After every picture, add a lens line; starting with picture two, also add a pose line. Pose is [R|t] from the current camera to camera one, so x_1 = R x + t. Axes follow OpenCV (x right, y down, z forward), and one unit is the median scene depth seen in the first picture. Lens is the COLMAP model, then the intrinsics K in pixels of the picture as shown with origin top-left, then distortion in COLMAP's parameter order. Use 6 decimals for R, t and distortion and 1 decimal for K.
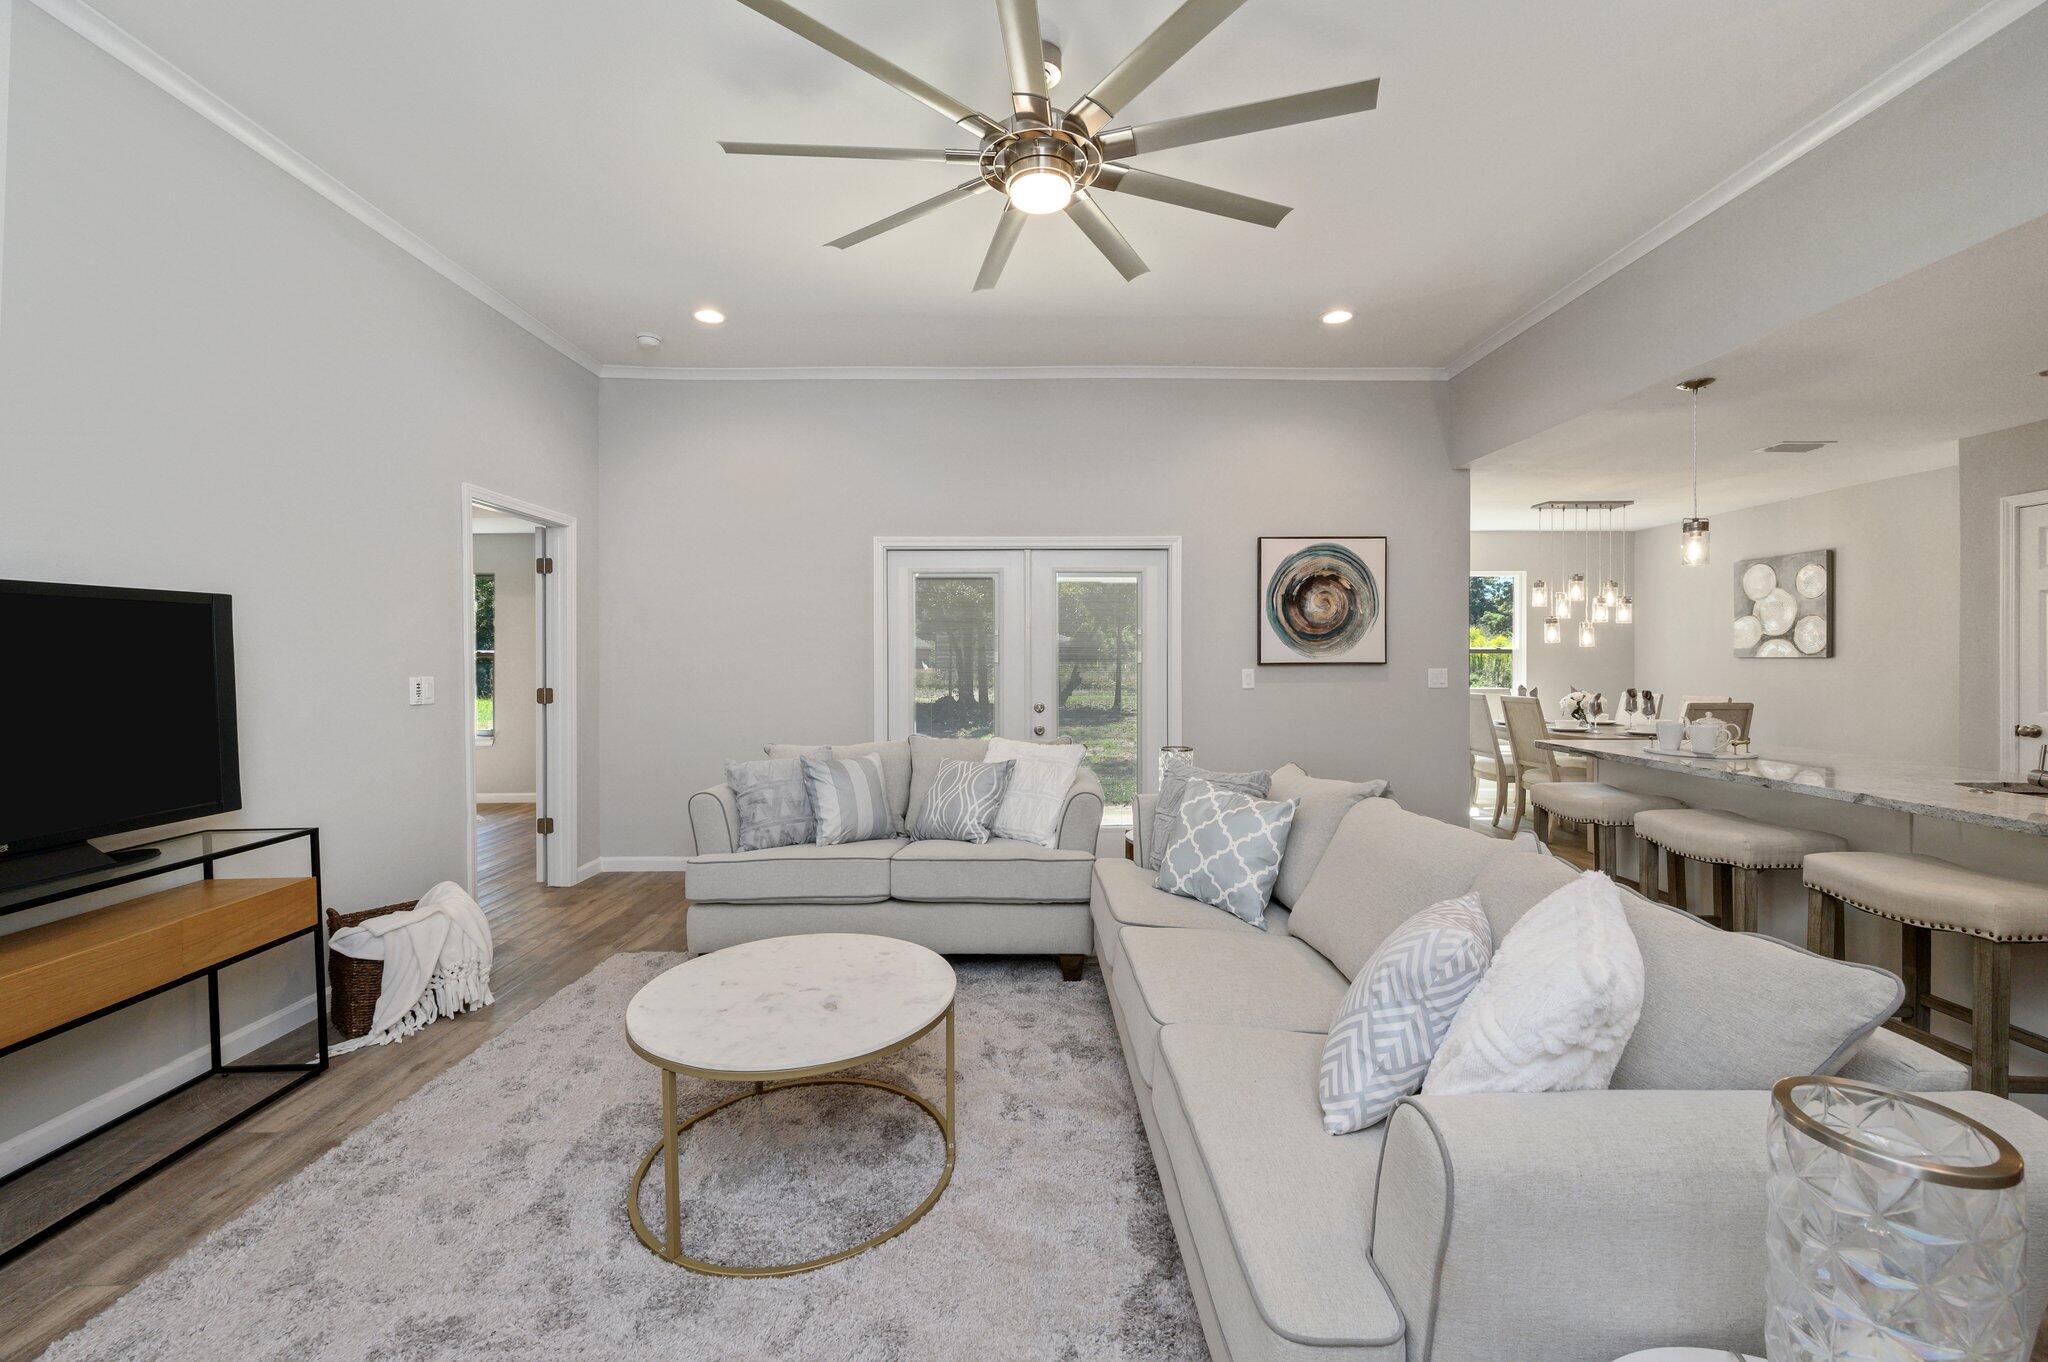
lens RADIAL K [[818.8, 0, 1025.6], [0, 818.8, 665.7], [0, 0, 1]] dist [0.000376, -0.000361]
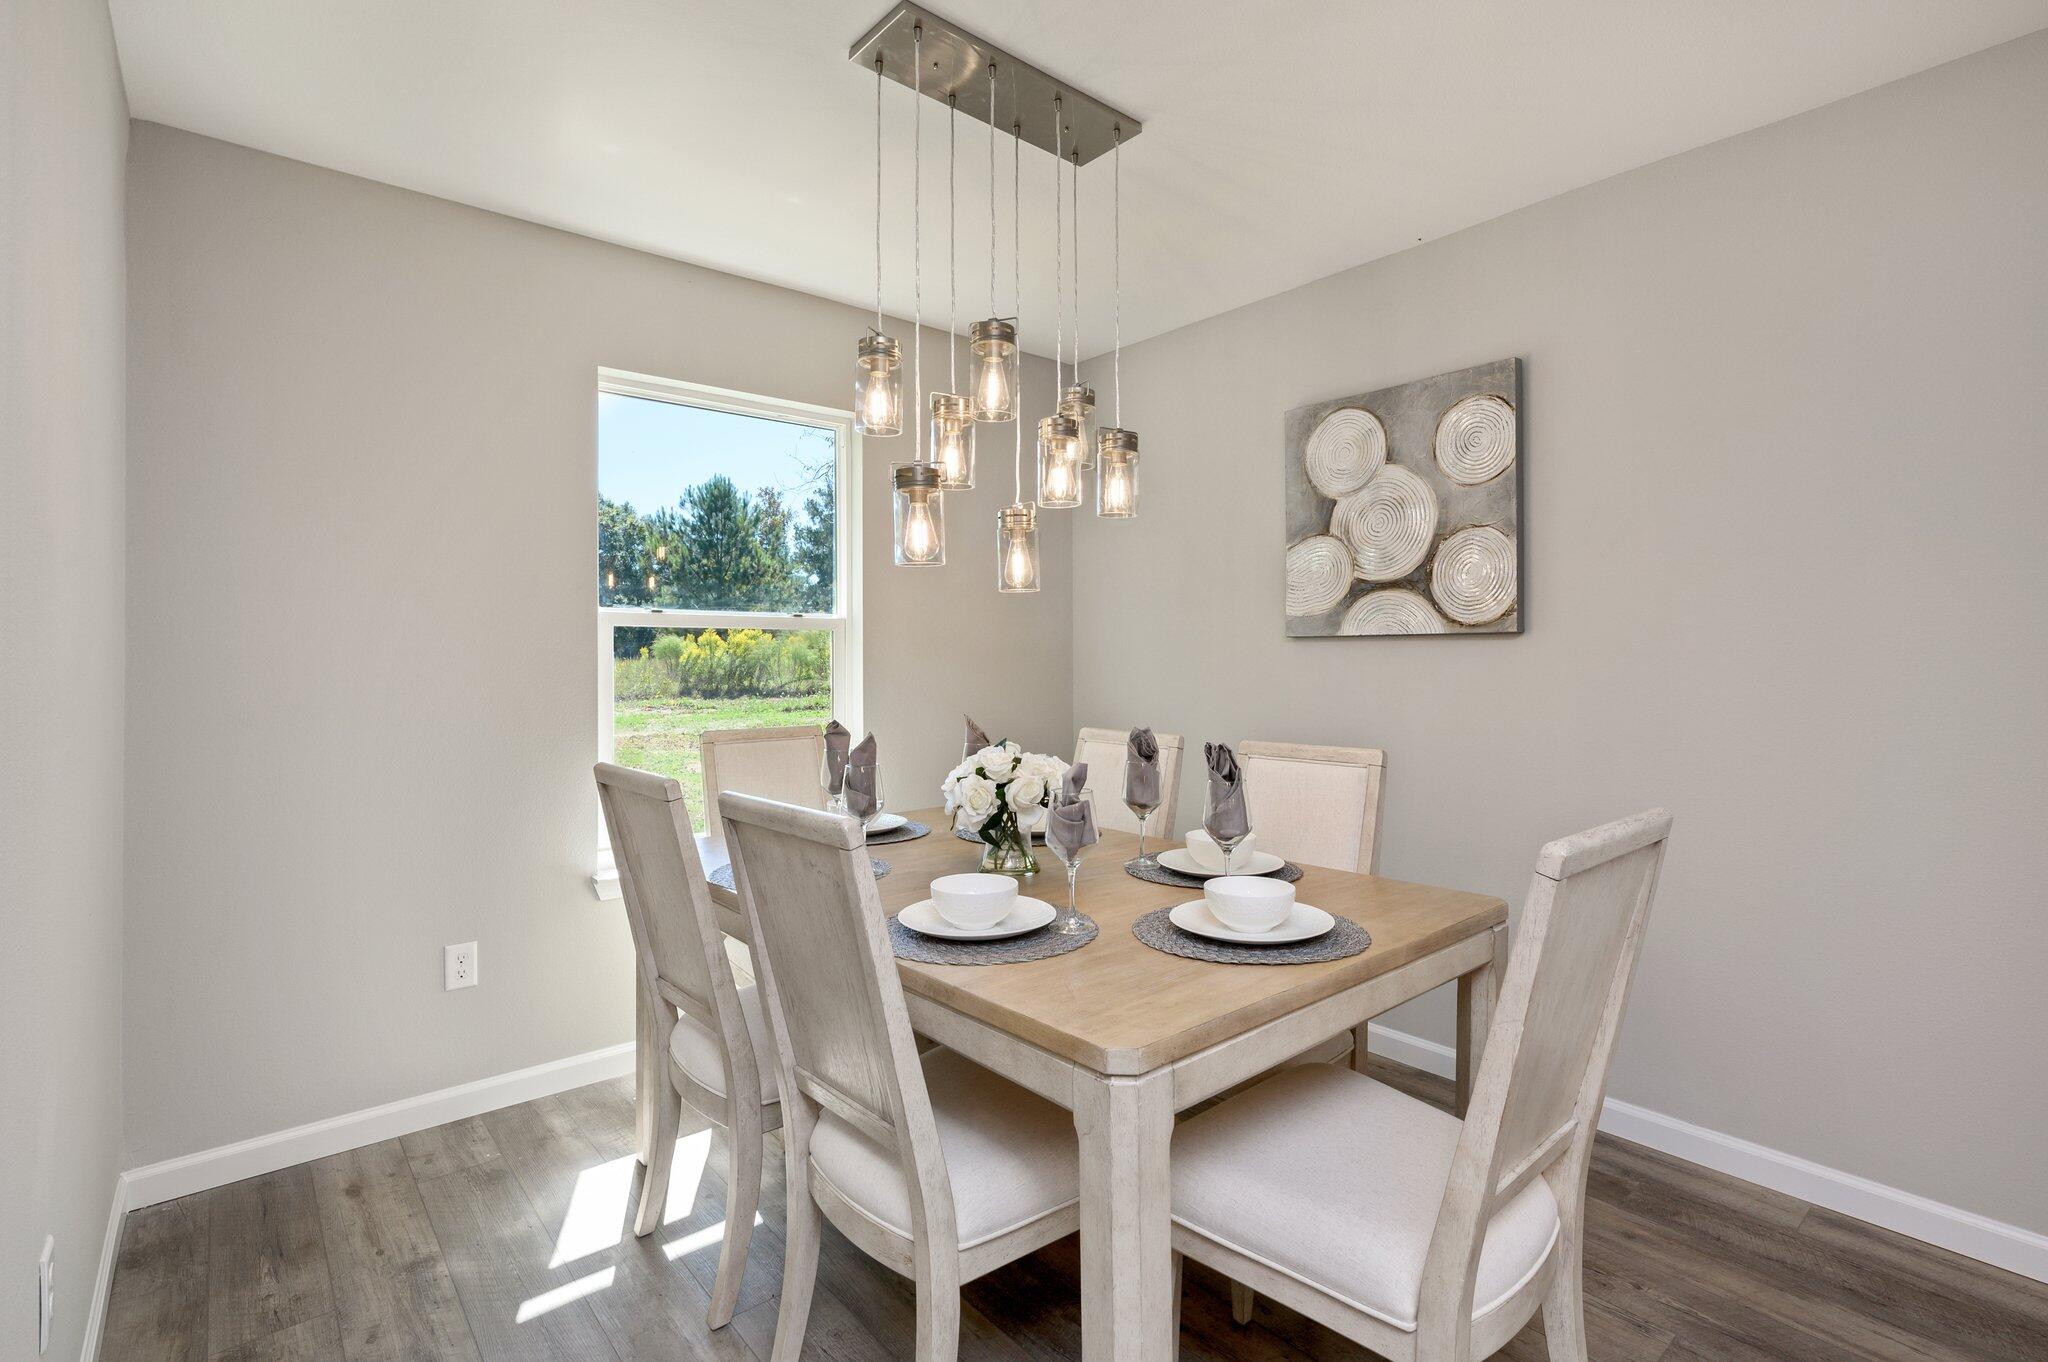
lens RADIAL K [[947.1, 0, 1056.2], [0, 947.1, 649.9], [0, 0, 1]] dist [0.004103, 0.000401]
pose [[0.759714, 0.004322, 0.650243, 0.597476], [0.007852, 0.999844, -0.015819, 0.004117], [-0.650210, 0.017124, 0.759562, 0.923035]]
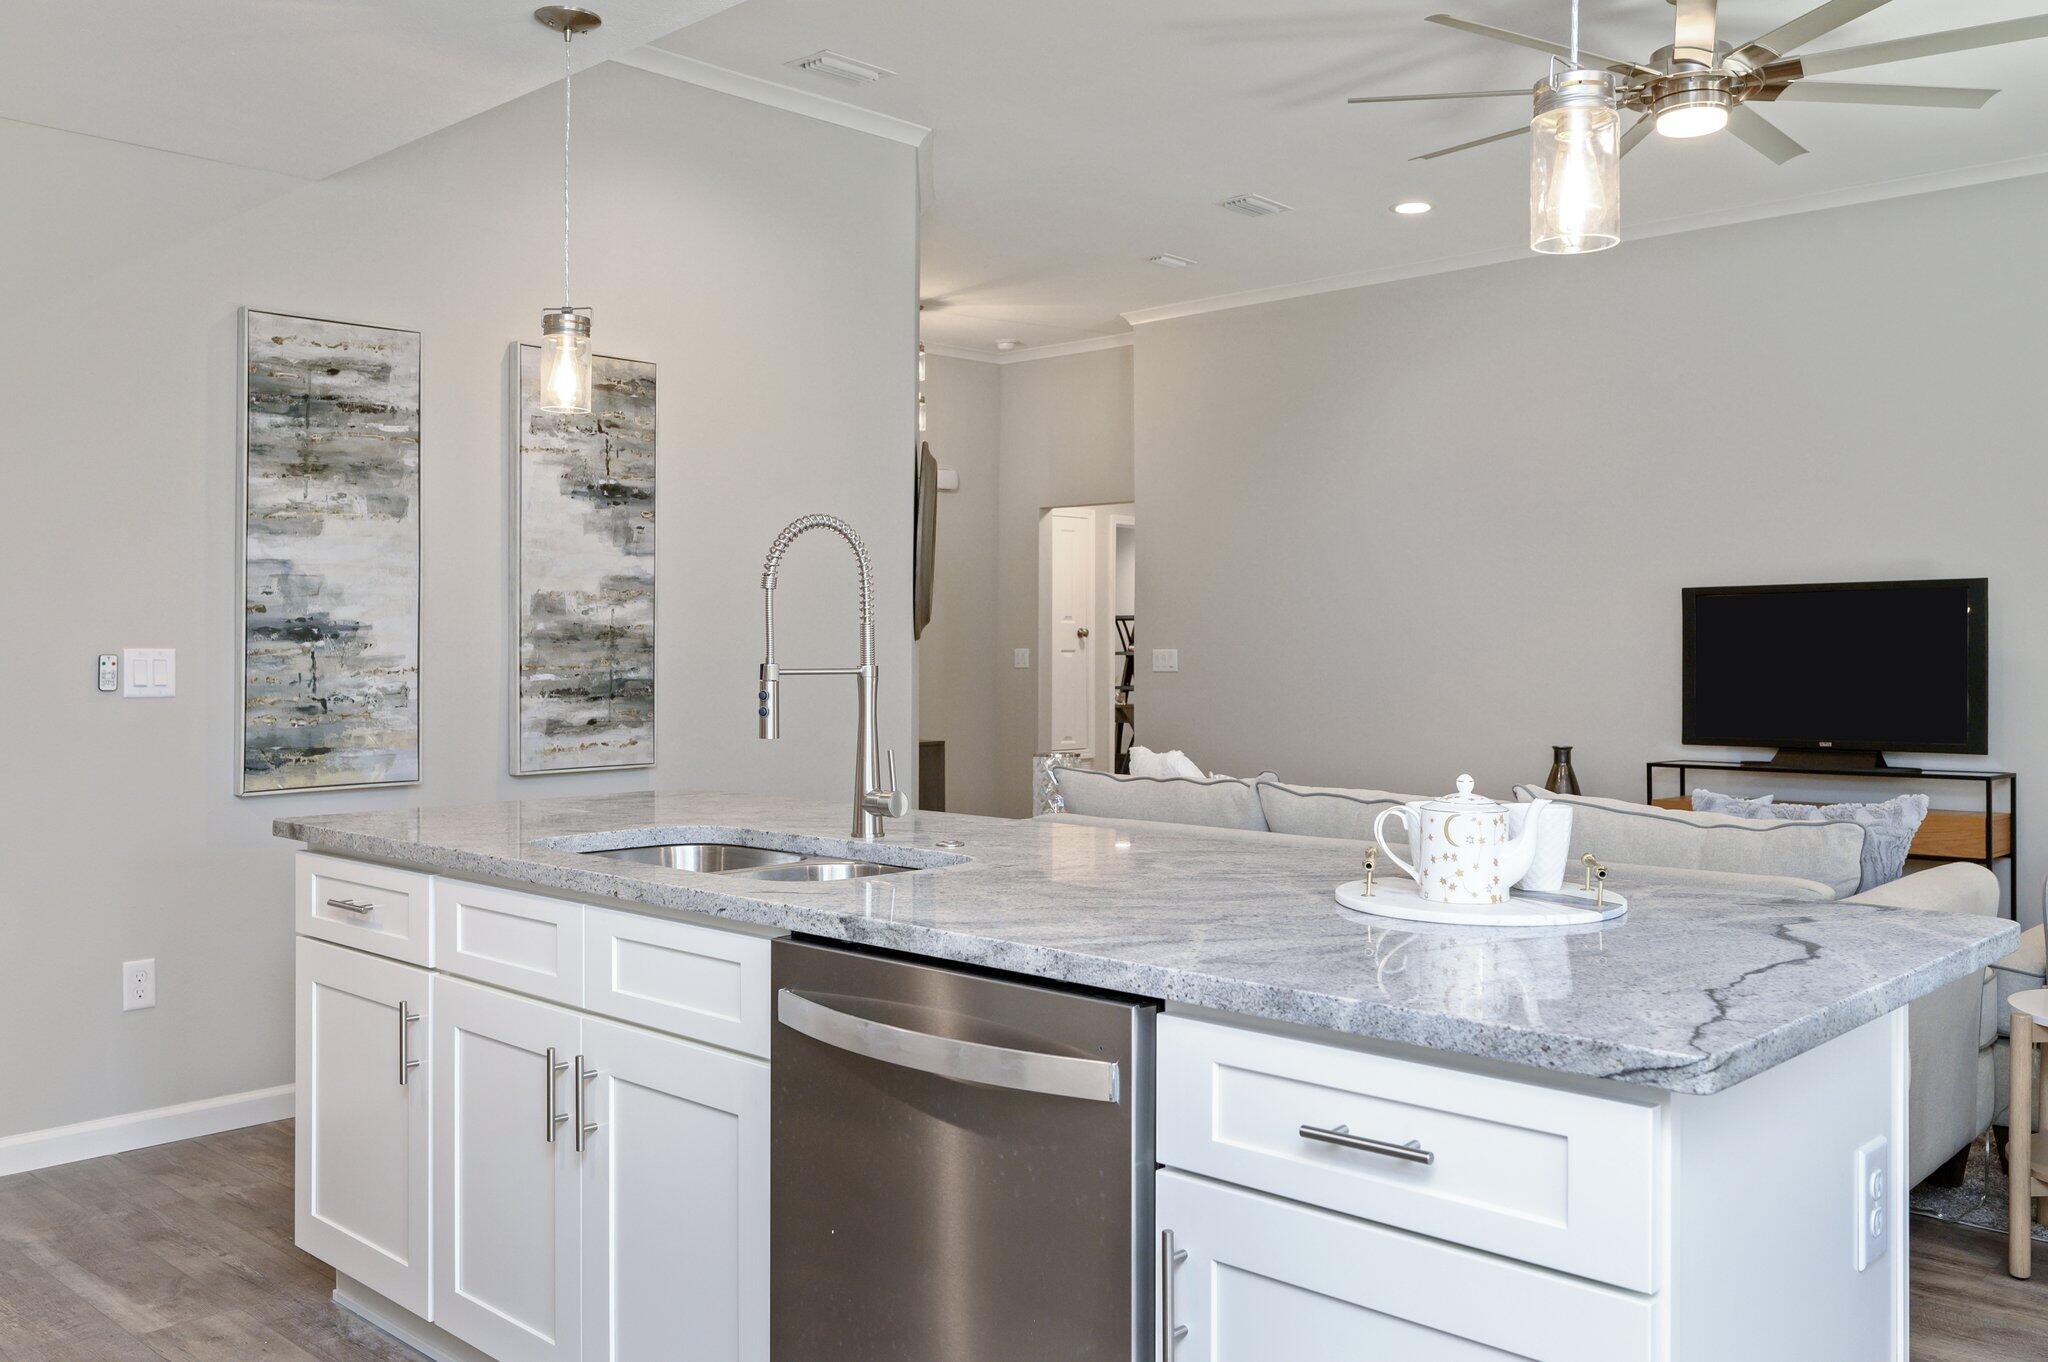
lens RADIAL K [[1720.8, 0, 1030.0], [0, 1720.8, 638.3], [0, 0, 1]] dist [0.000919, 0.004530]
pose [[-0.698002, -0.002901, -0.716090, 0.928707], [-0.008628, 0.999953, 0.004359, 0.002060], [0.716043, 0.009221, -0.697995, 0.875900]]
